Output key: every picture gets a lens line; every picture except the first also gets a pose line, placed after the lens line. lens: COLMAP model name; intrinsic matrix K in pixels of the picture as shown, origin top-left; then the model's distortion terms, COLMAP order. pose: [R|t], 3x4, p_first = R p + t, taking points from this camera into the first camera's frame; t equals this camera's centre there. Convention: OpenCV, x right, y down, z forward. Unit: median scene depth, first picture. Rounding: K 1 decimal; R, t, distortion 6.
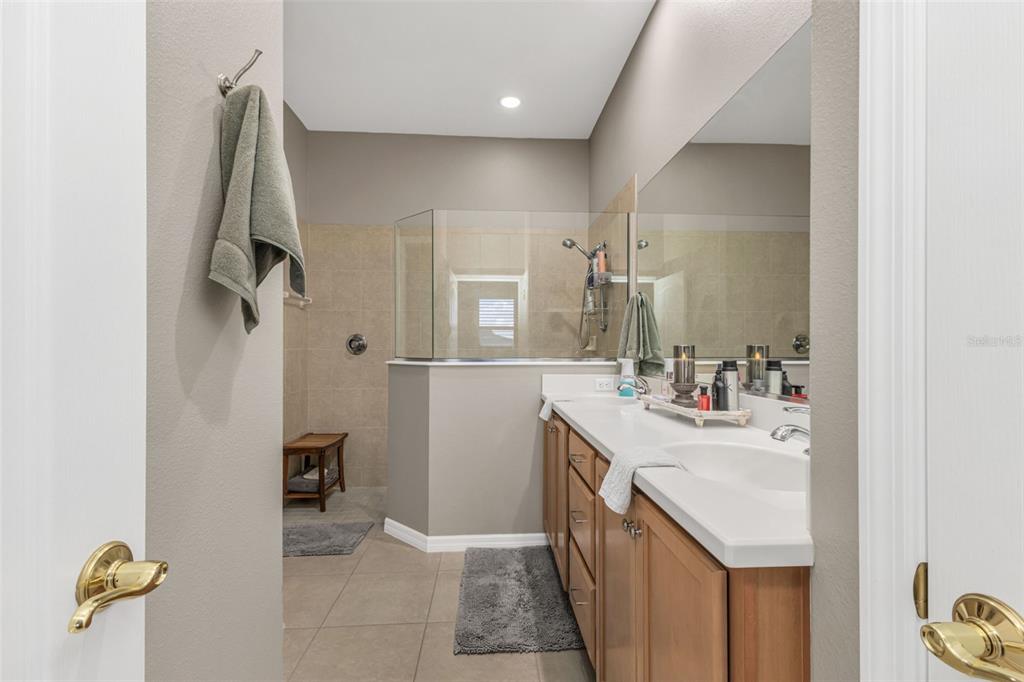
lens RADIAL K [[448.2, 0, 513.2], [0, 448.2, 344.9], [0, 0, 1]] dist [0.003538, -0.000729]
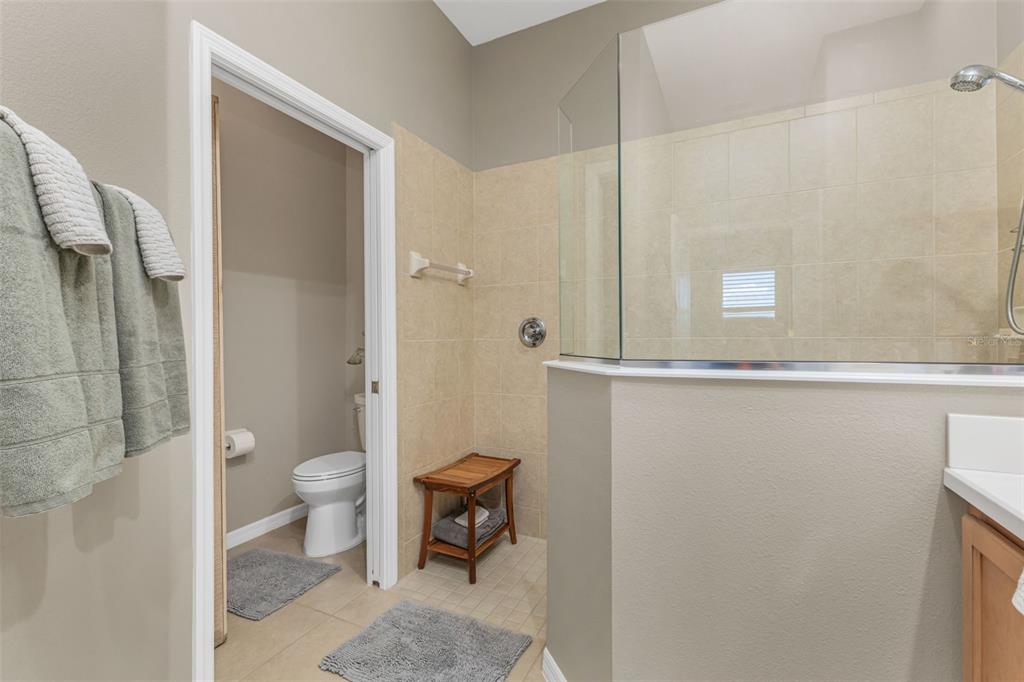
lens RADIAL K [[448.2, 0, 508.9], [0, 448.2, 337.9], [0, 0, 1]] dist [0.003538, -0.000729]
pose [[0.868833, -0.007101, -0.495055, -0.039571], [0.012806, 0.999885, 0.008133, 0.001899], [0.494940, -0.013406, 0.868824, 0.410860]]
